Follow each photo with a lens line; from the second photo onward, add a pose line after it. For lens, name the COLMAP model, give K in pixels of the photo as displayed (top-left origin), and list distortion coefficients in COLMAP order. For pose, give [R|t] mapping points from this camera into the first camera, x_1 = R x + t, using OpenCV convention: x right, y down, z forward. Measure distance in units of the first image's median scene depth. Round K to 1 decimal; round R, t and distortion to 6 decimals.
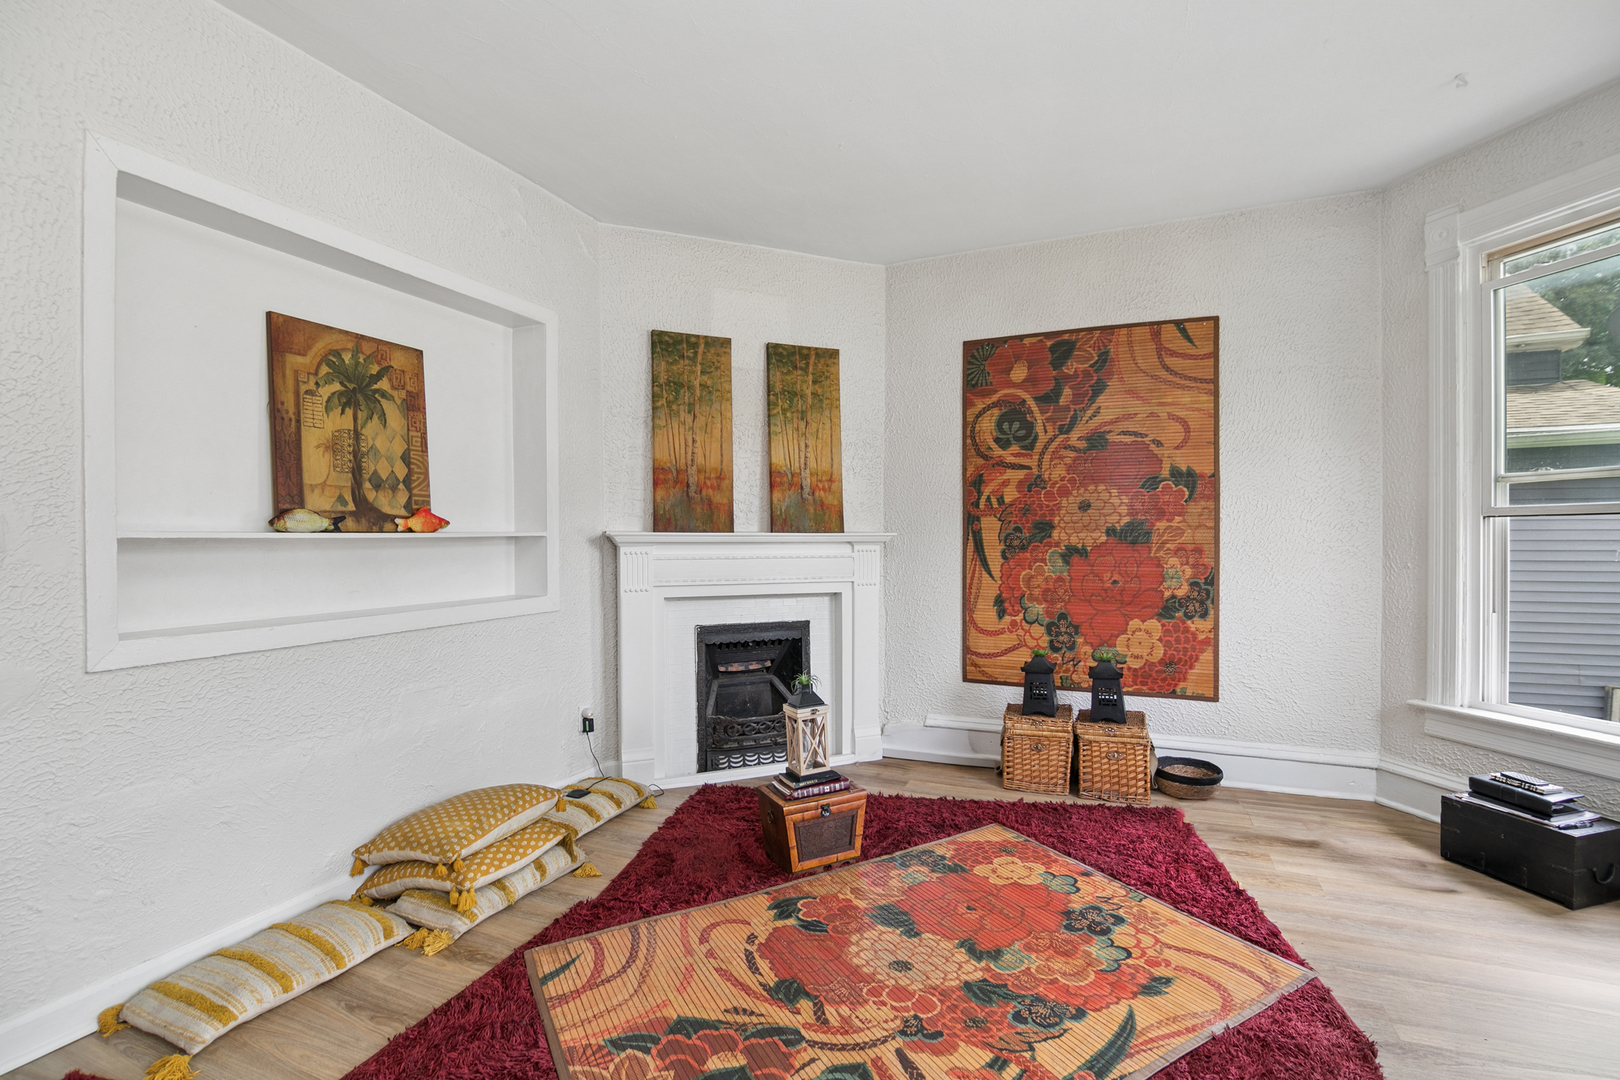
lens RADIAL K [[734.9, 0, 810.9], [0, 734.9, 543.3], [0, 0, 1]] dist [-0.004576, -0.003482]
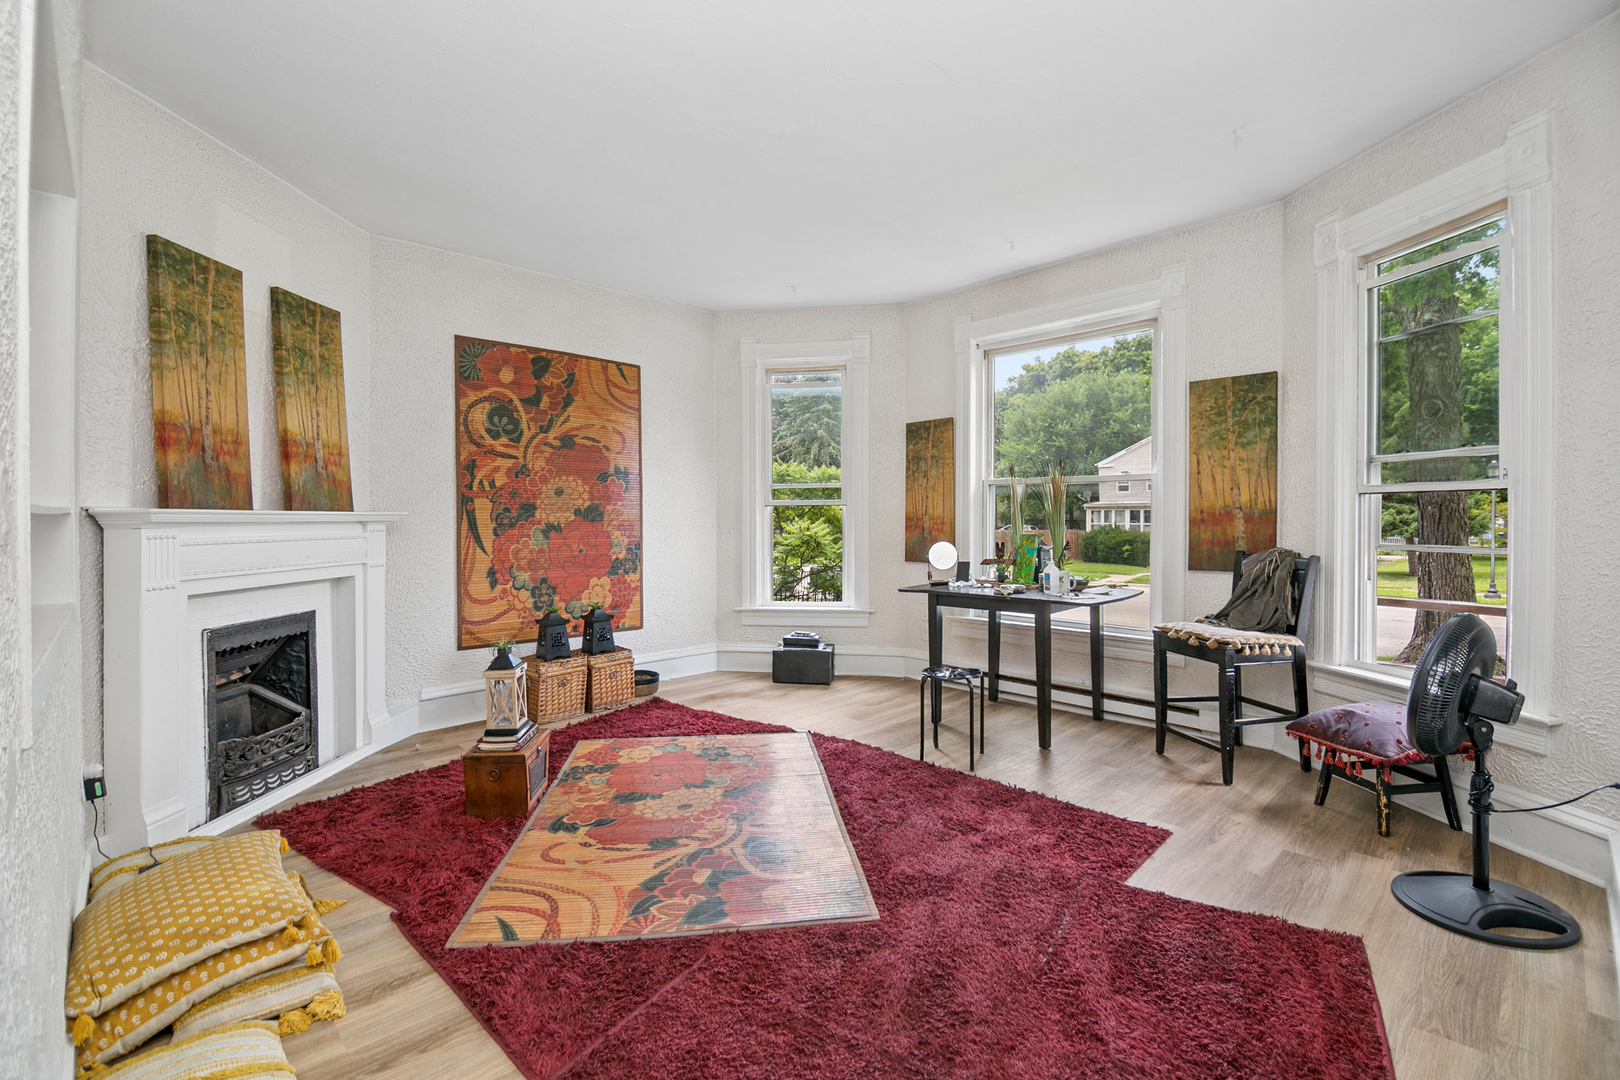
lens RADIAL K [[734.9, 0, 817.9], [0, 734.9, 527.8], [0, 0, 1]] dist [-0.004576, -0.003482]
pose [[0.382038, -0.012798, 0.924058, -0.627259], [0.010625, 0.999899, 0.009455, 0.003935], [-0.924086, 0.006206, 0.382135, 0.105553]]
